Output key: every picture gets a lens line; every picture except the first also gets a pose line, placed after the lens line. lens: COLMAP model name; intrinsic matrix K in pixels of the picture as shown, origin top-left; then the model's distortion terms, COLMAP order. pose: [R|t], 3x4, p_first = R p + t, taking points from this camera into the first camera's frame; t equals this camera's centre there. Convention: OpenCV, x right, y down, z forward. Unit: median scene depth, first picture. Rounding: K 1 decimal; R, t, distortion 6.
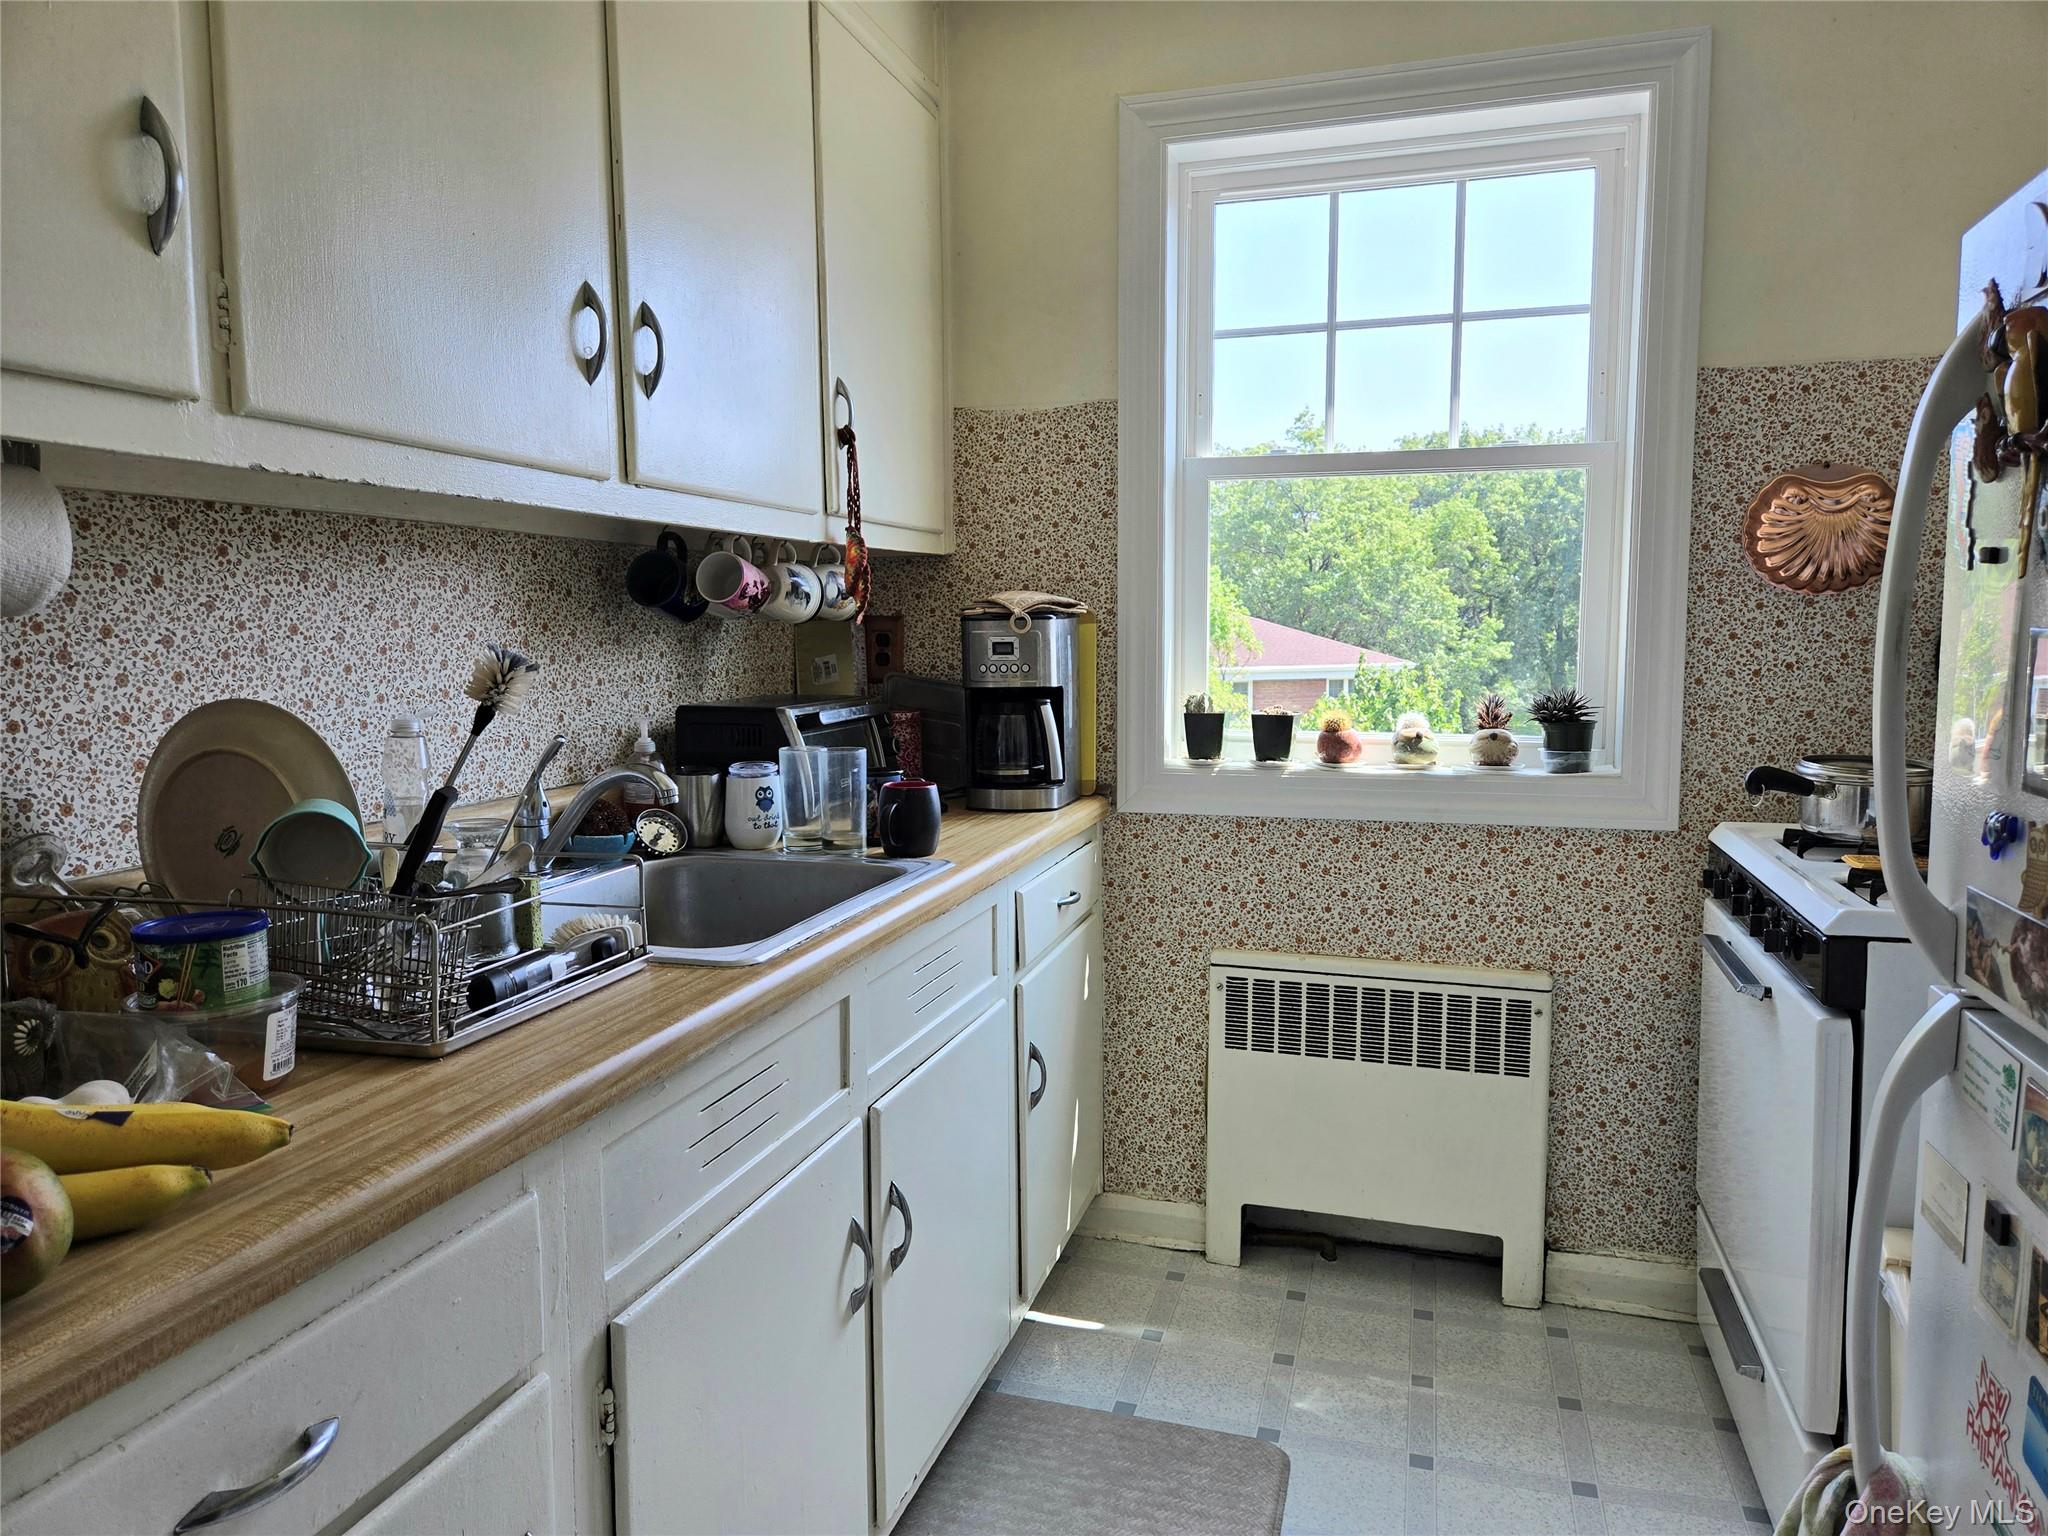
lens RADIAL K [[1390.3, 0, 1021.4], [0, 1390.3, 767.3], [0, 0, 1]] dist [0.069617, -0.066734]
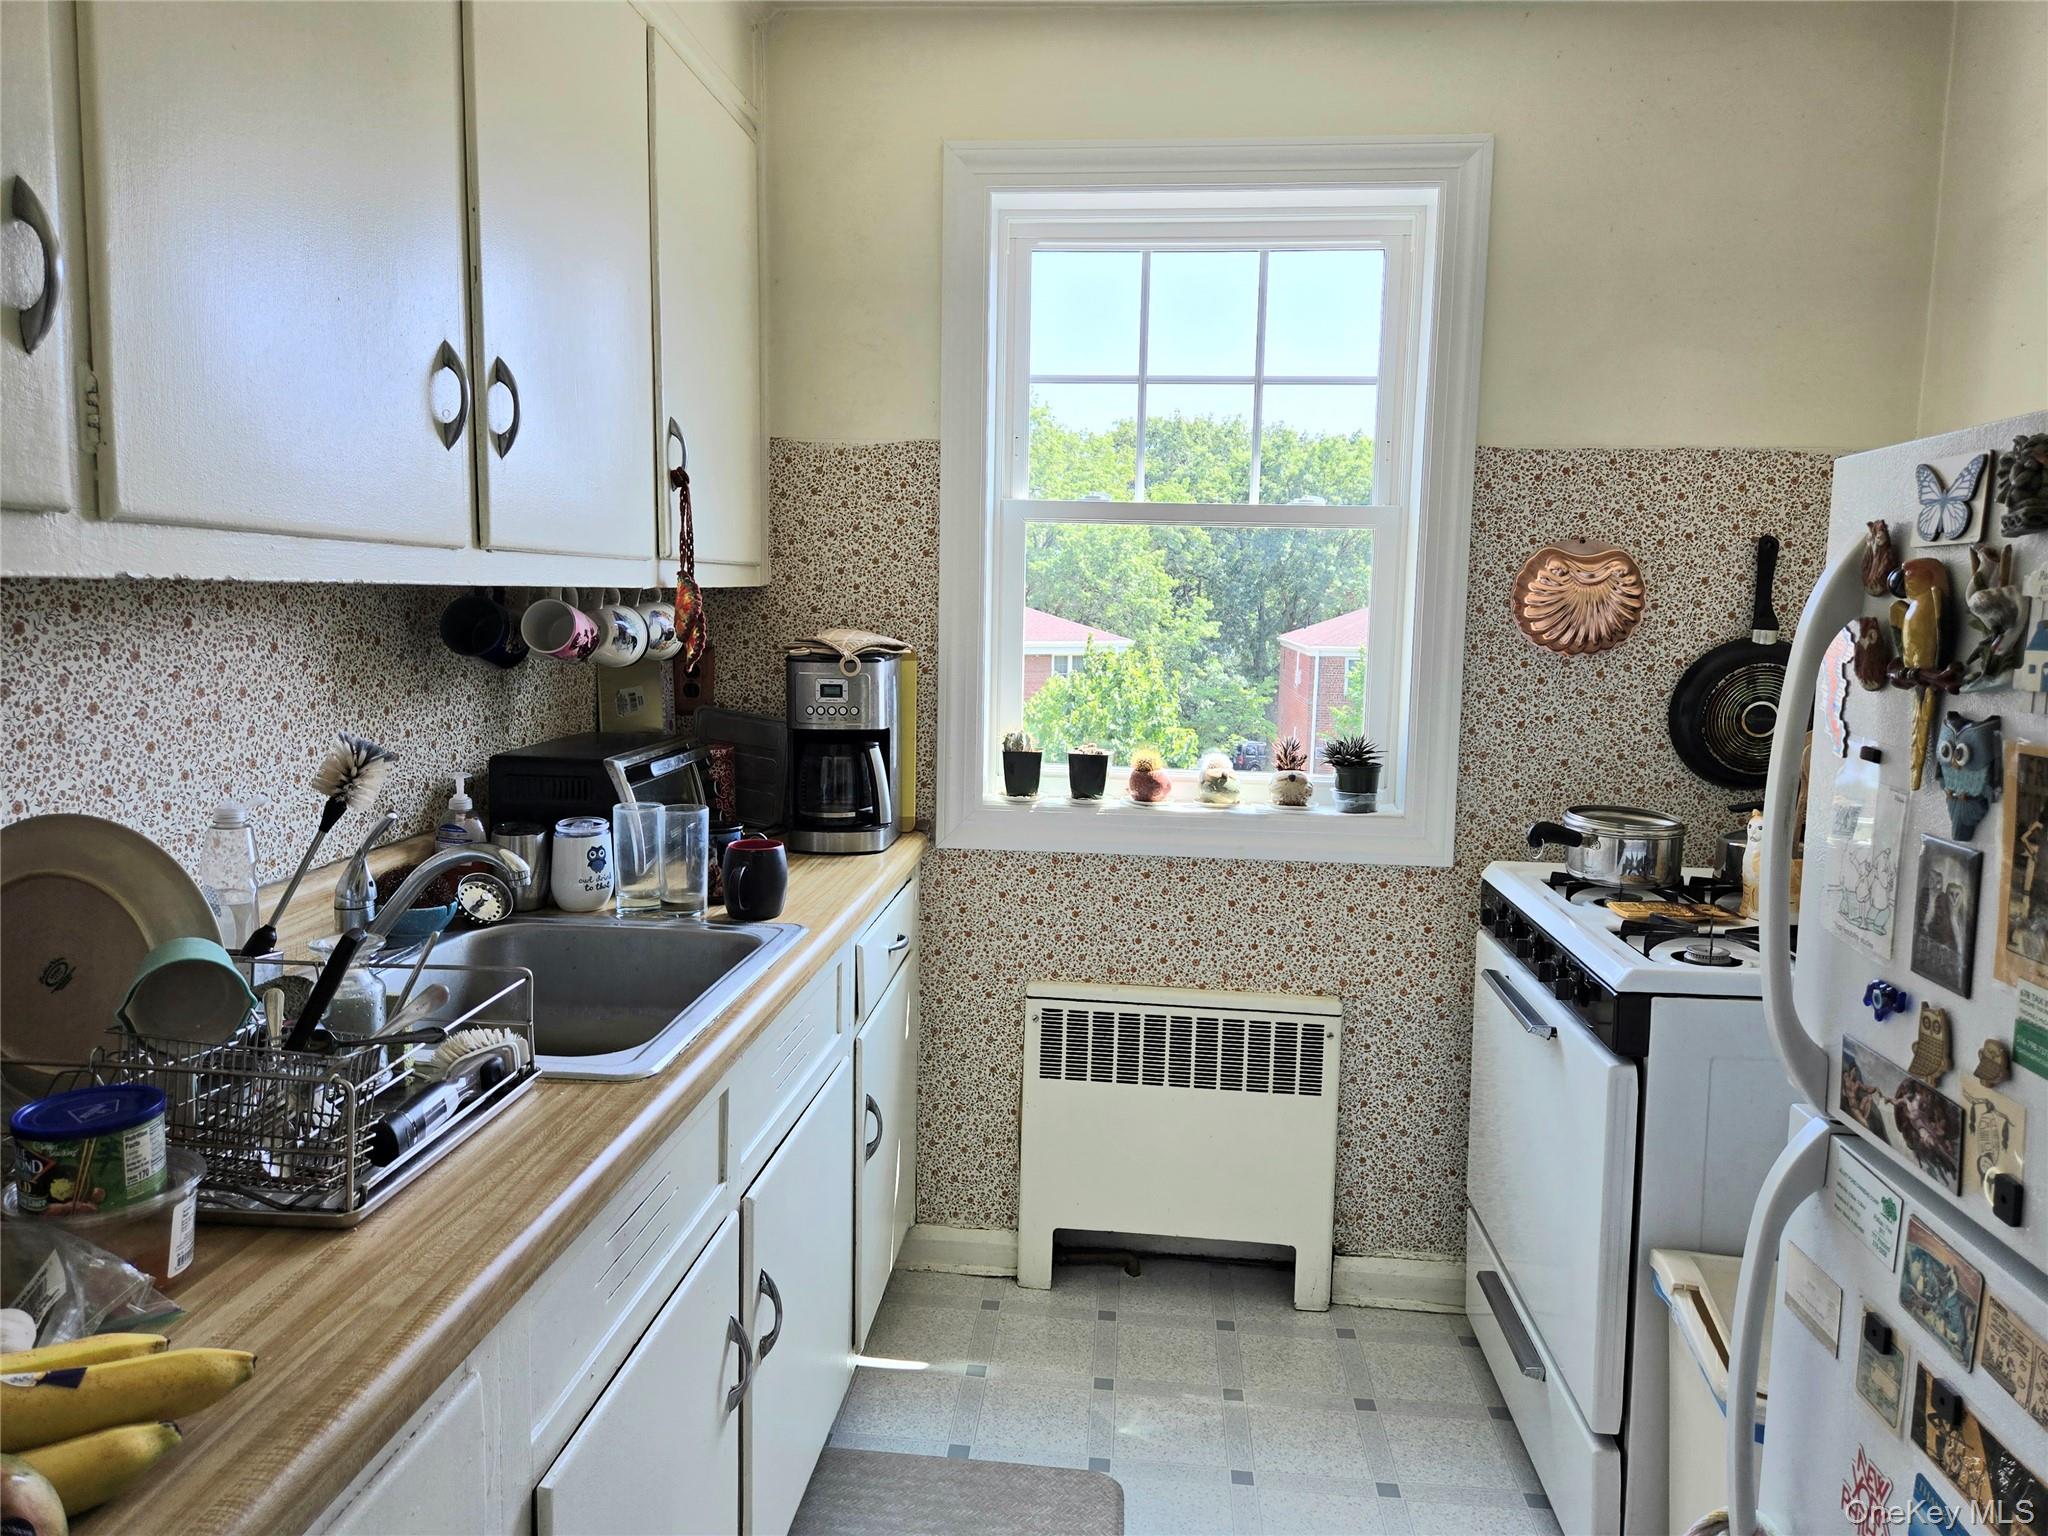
lens RADIAL K [[1390.3, 0, 1026.9], [0, 1390.3, 751.4], [0, 0, 1]] dist [0.069617, -0.066734]
pose [[0.979704, 0.002828, 0.200429, -0.083274], [-0.005102, 0.999928, 0.010833, -0.059749], [-0.200384, -0.011636, 0.979648, 0.001880]]
